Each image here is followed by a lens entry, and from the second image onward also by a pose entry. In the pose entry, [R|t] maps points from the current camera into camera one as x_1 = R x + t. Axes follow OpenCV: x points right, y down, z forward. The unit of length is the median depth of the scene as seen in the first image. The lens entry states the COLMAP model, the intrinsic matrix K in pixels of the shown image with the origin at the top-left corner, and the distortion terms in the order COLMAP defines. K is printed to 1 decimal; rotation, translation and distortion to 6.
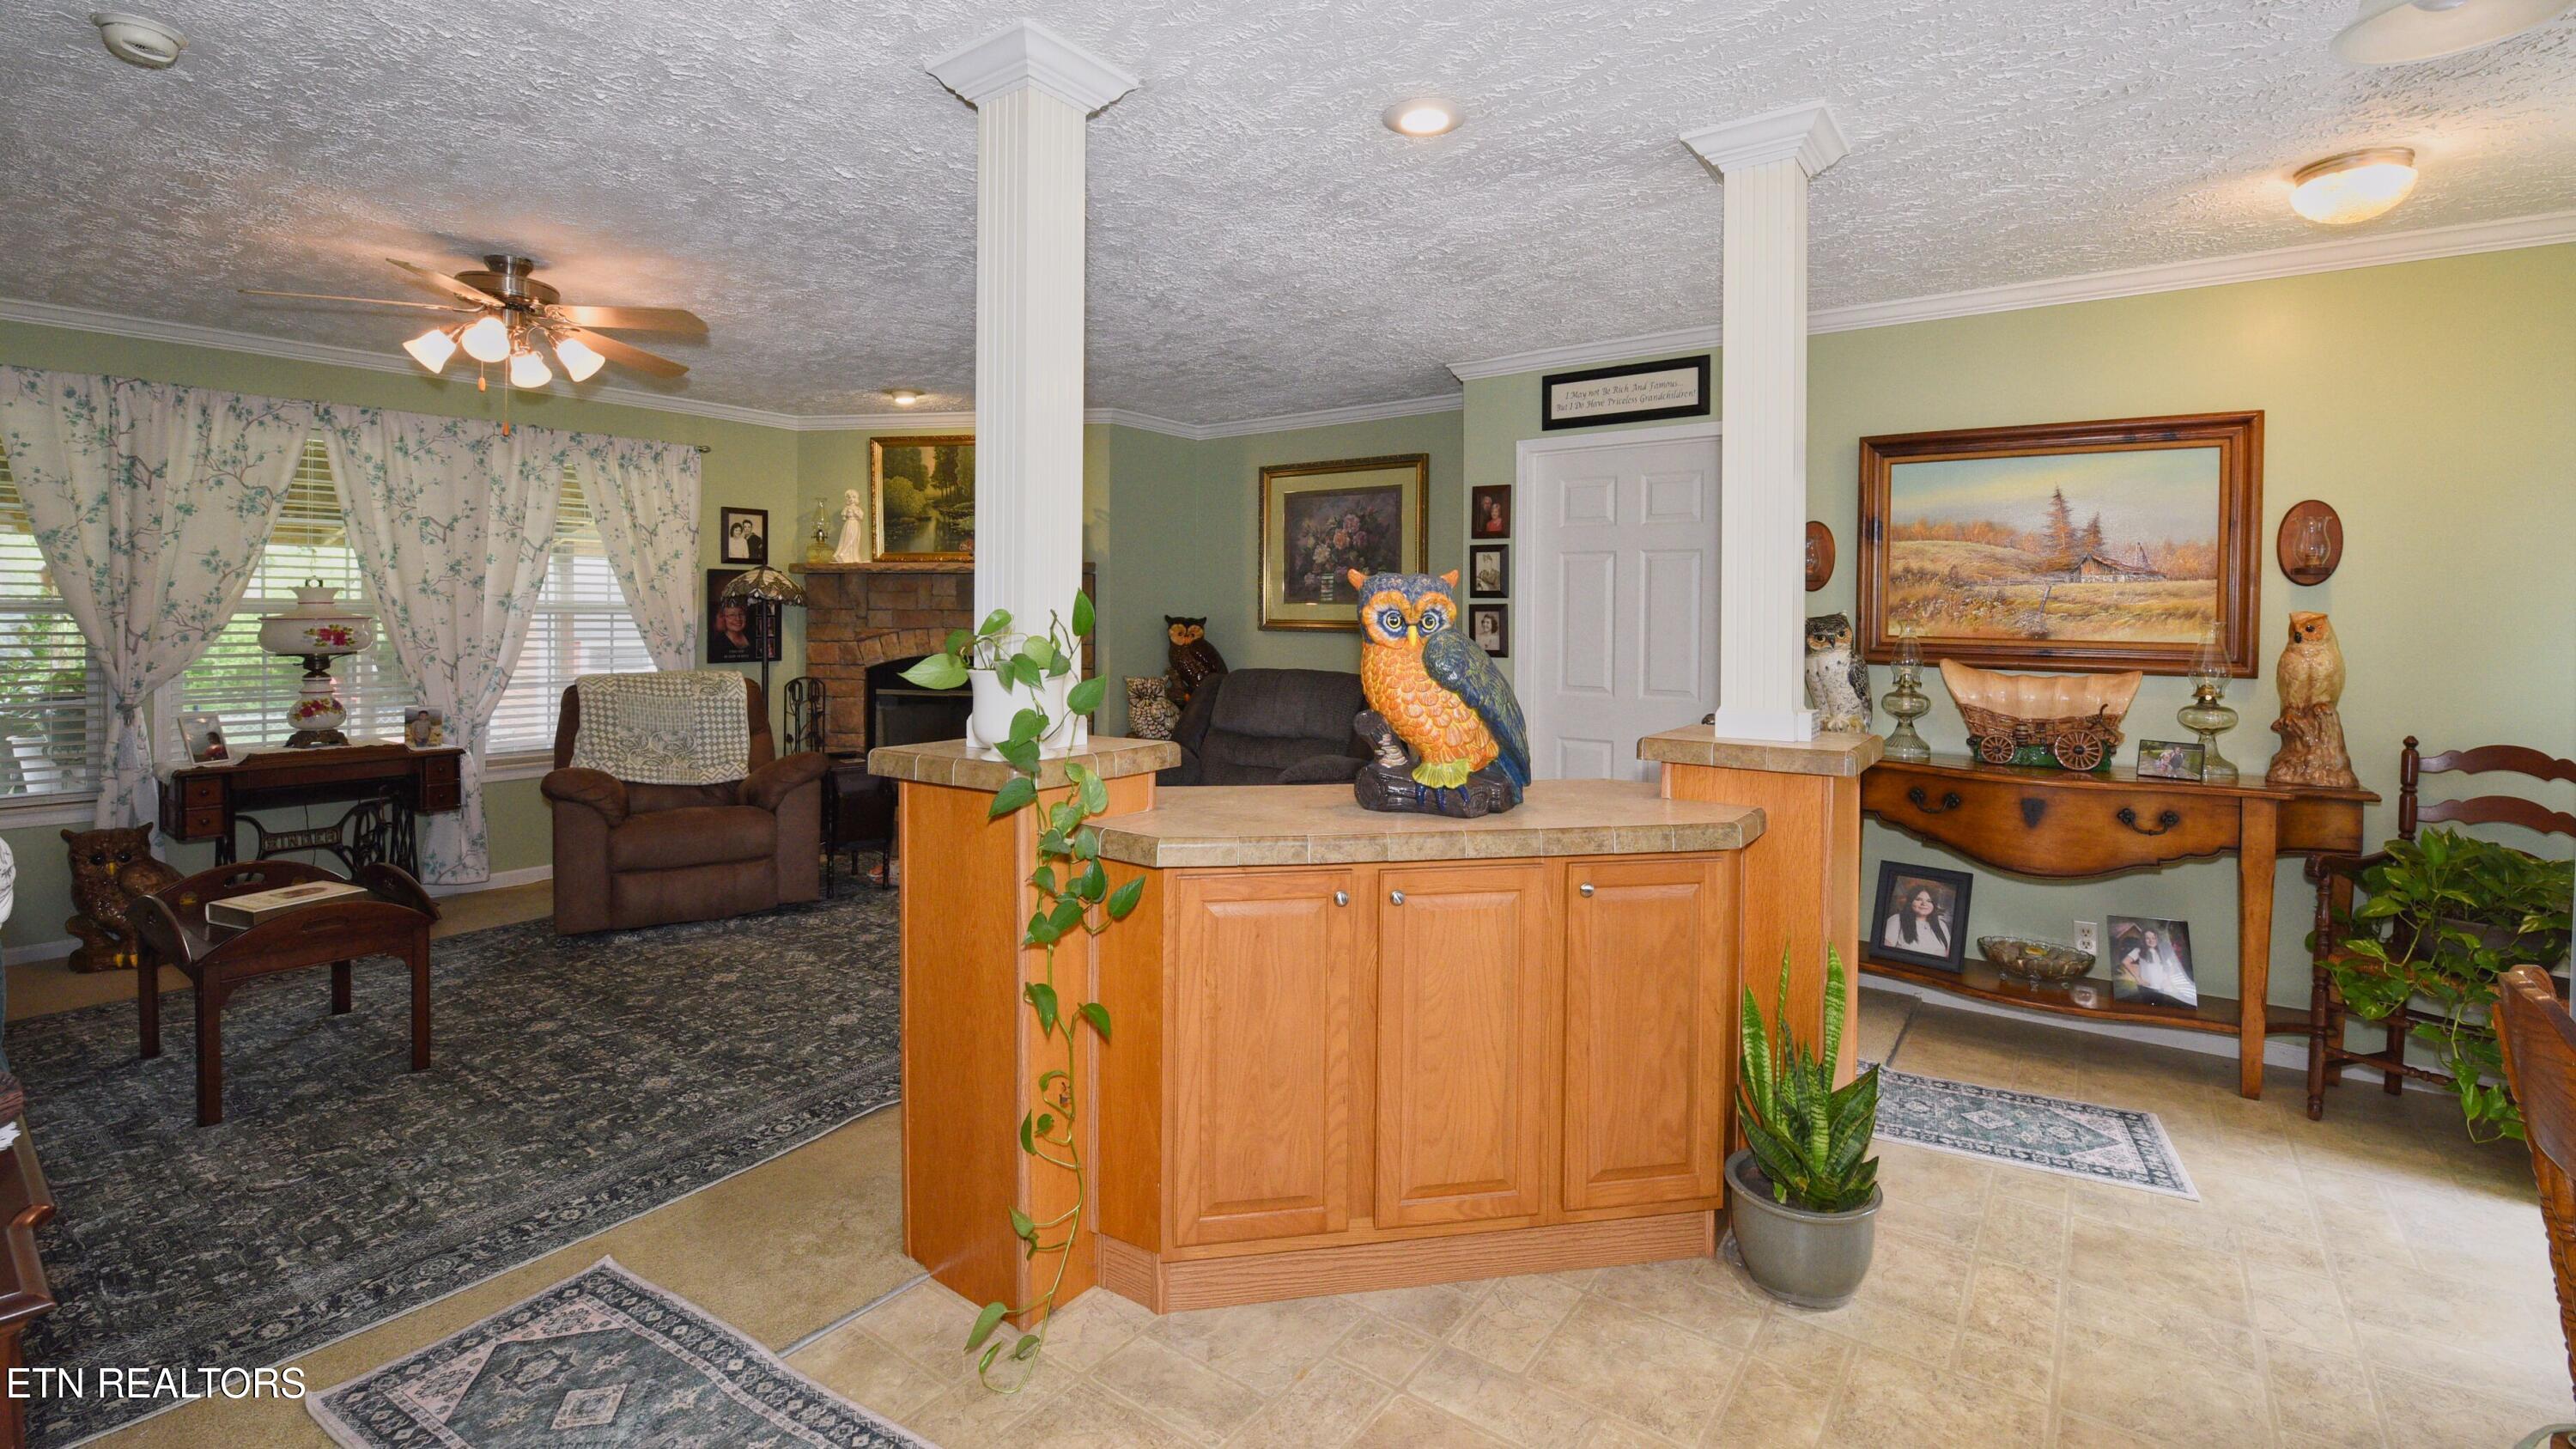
lens RADIAL K [[1118.1, 0, 1299.9], [0, 1118.1, 621.4], [0, 0, 1]] dist [-0.006736, -0.007552]
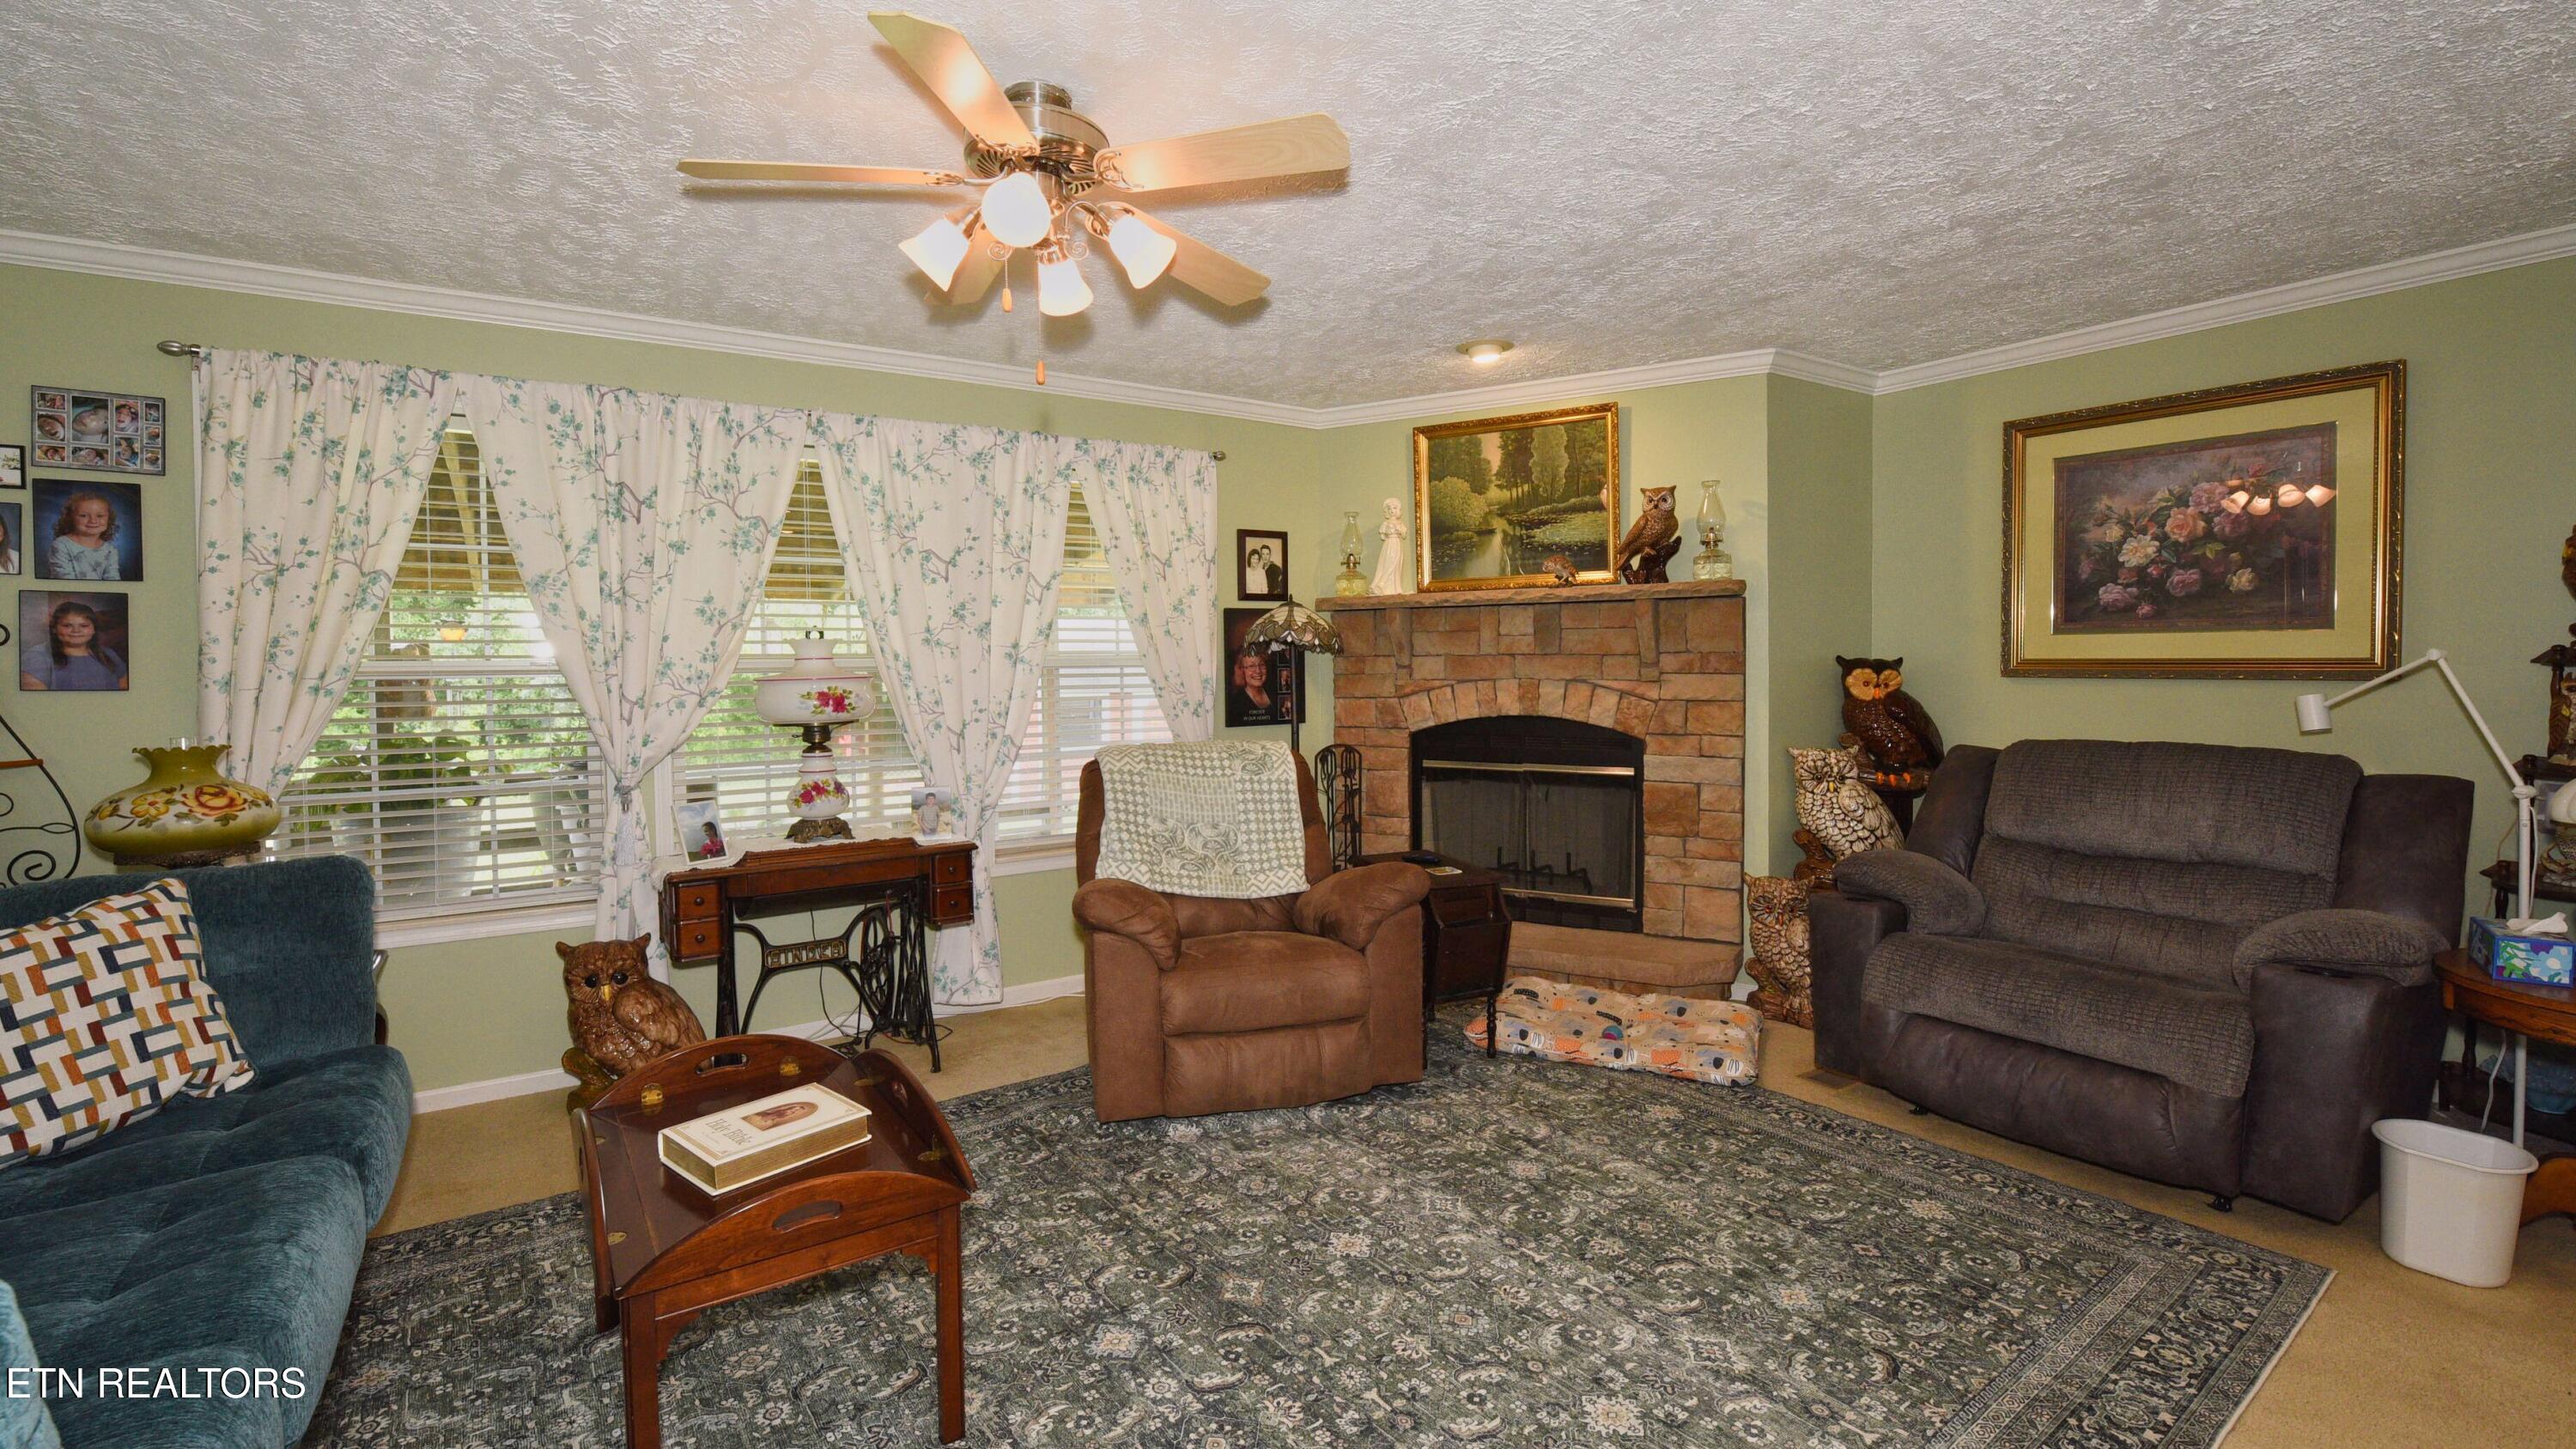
lens RADIAL K [[1118.1, 0, 1288.4], [0, 1118.1, 697.0], [0, 0, 1]] dist [-0.006736, -0.007552]
pose [[0.940149, -0.006578, -0.340701, -0.262522], [0.015747, 0.999584, 0.024153, -0.002927], [0.340400, -0.028073, 0.939861, 0.321241]]
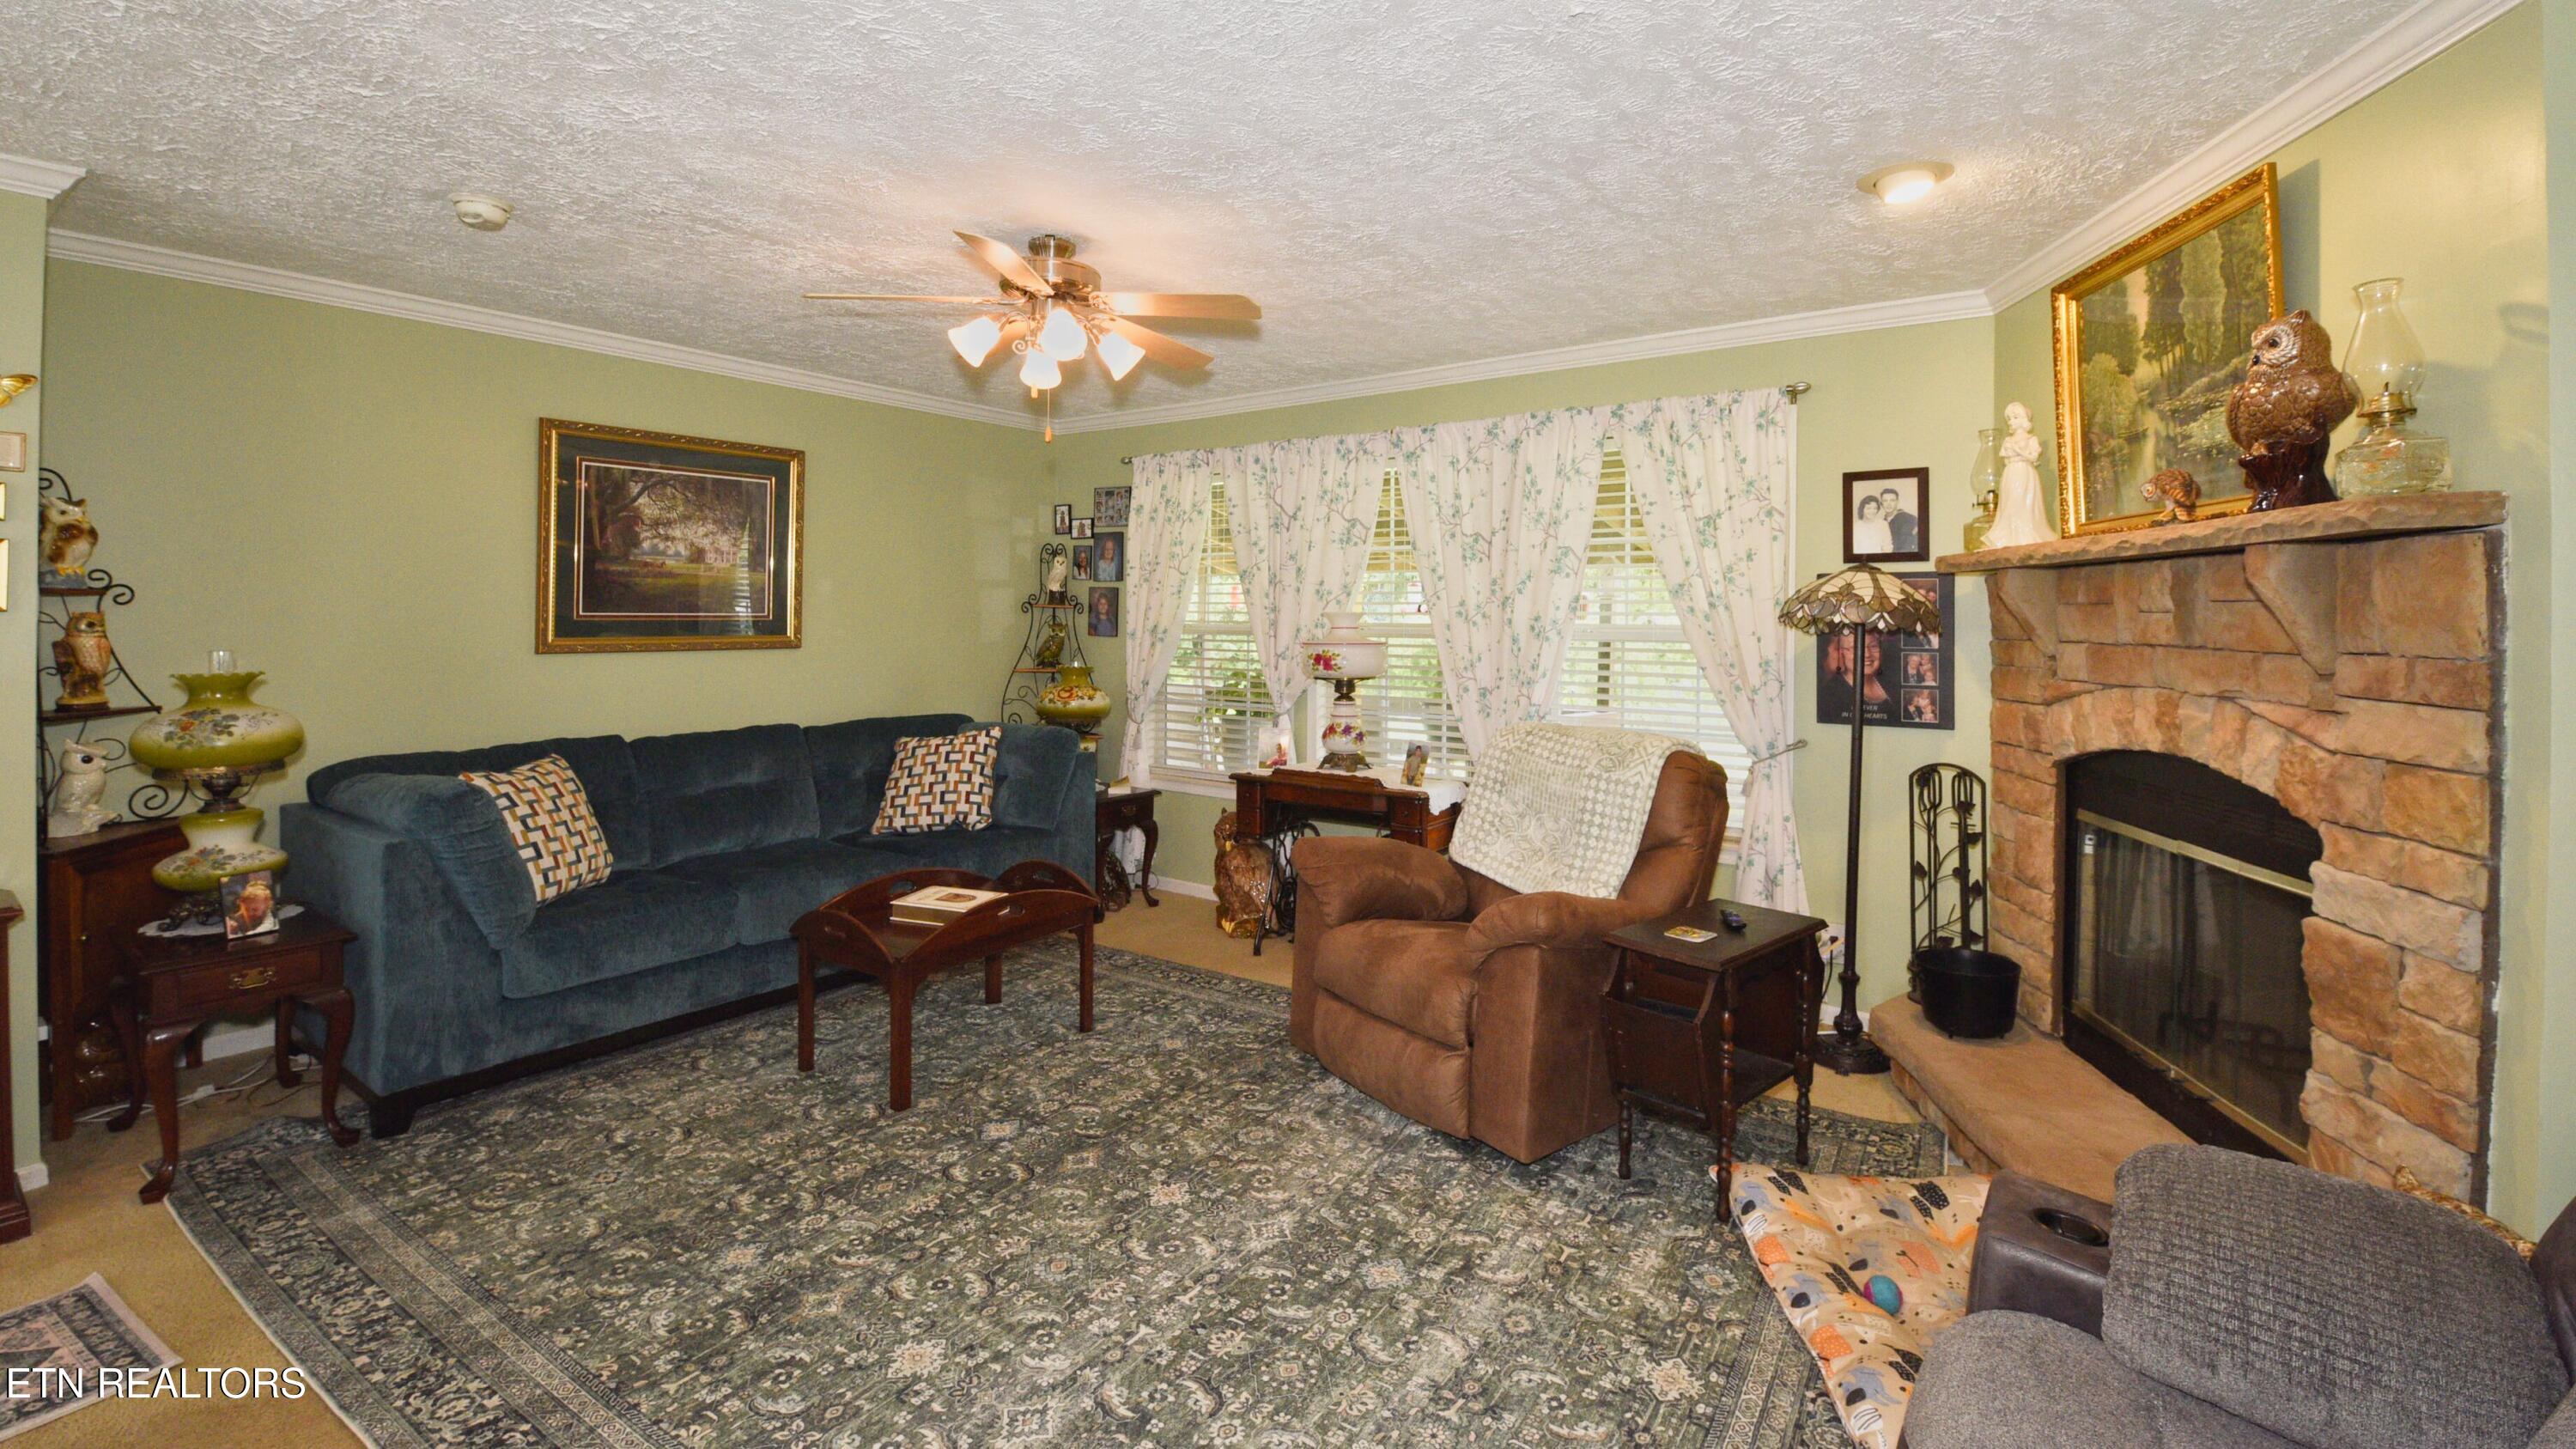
lens RADIAL K [[1118.1, 0, 1311.4], [0, 1118.1, 612.5], [0, 0, 1]] dist [-0.006736, -0.007552]
pose [[0.004723, -0.010171, -0.999937, 0.125077], [-0.013286, 0.999859, -0.010233, -0.017743], [0.999901, 0.013333, 0.004587, 0.853842]]
